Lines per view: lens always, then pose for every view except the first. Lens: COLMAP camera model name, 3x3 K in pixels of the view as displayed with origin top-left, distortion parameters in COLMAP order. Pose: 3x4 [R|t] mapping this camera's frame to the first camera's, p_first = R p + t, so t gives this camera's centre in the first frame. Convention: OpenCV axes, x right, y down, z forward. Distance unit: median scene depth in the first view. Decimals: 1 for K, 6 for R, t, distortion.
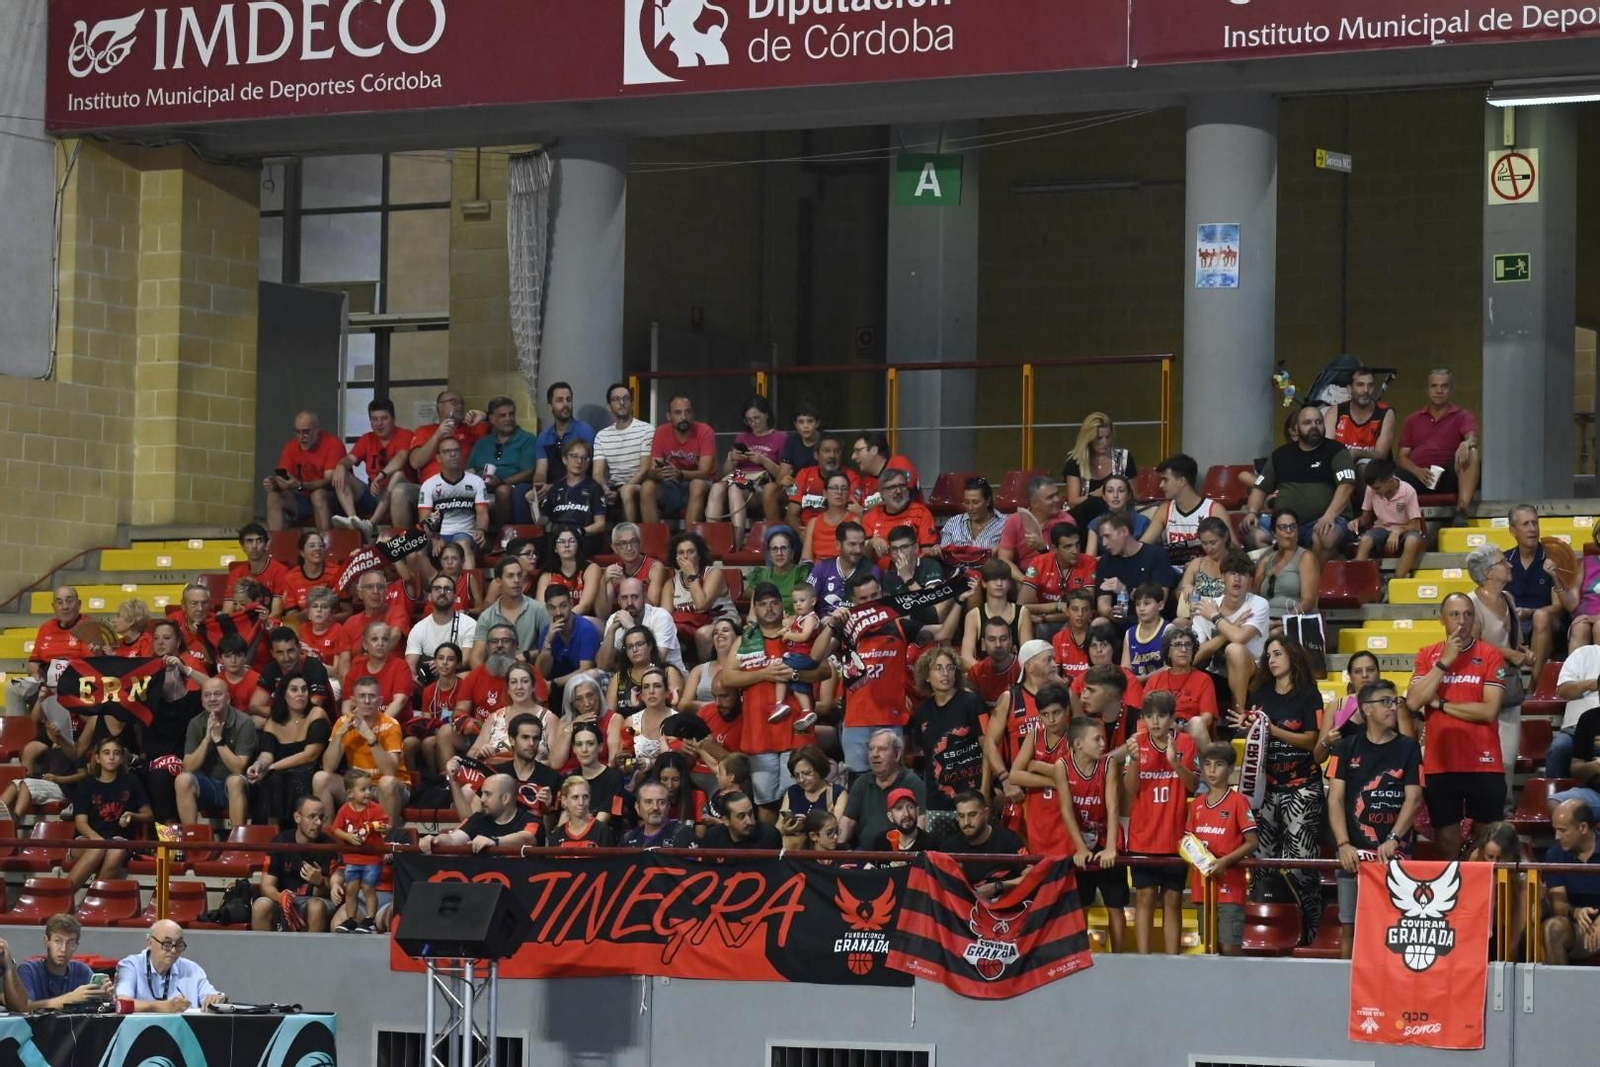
lens RADIAL K [[5551.5, 0, 800.0], [0, 5551.5, 533.5], [0, 0, 1]] dist [-2.361891, 0.269051]
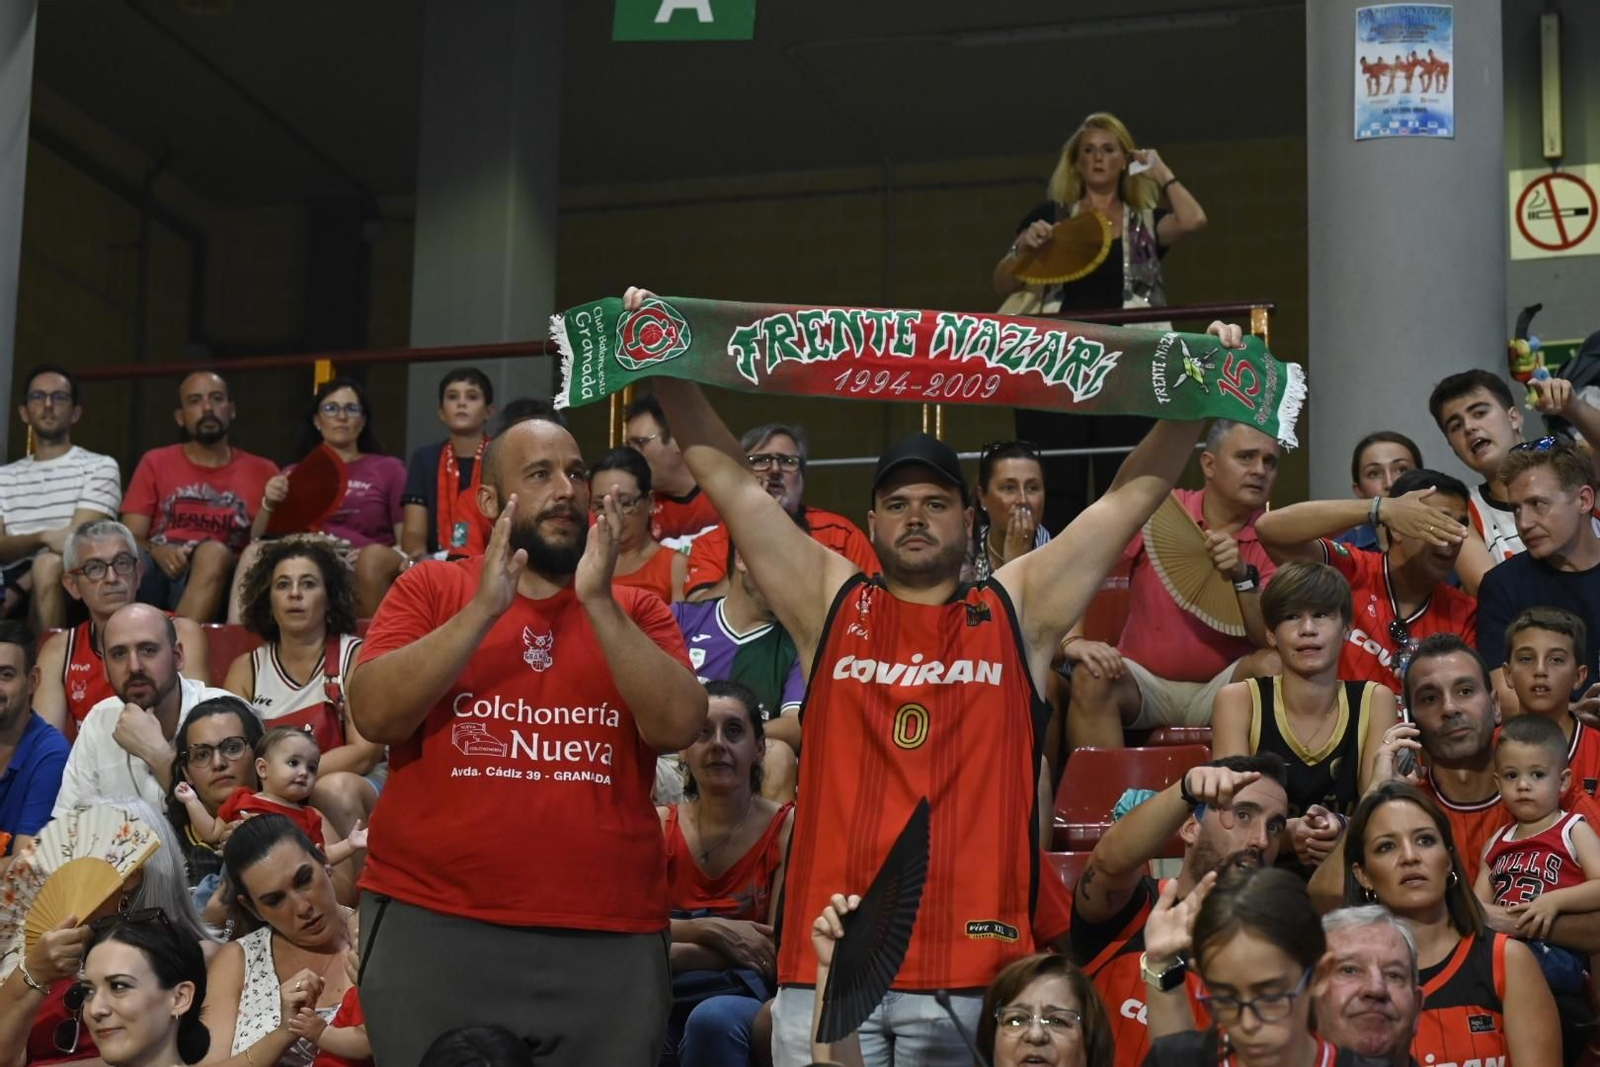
lens RADIAL K [[4241.6, 0, 800.0], [0, 4241.6, 533.5], [0, 0, 1]] dist [-0.000981, -18.939021]
pose [[0.978591, 0.047291, 0.200308, -0.039878], [-0.019596, 0.990231, -0.138050, 0.035410], [-0.204880, 0.131169, 0.969958, 0.641636]]
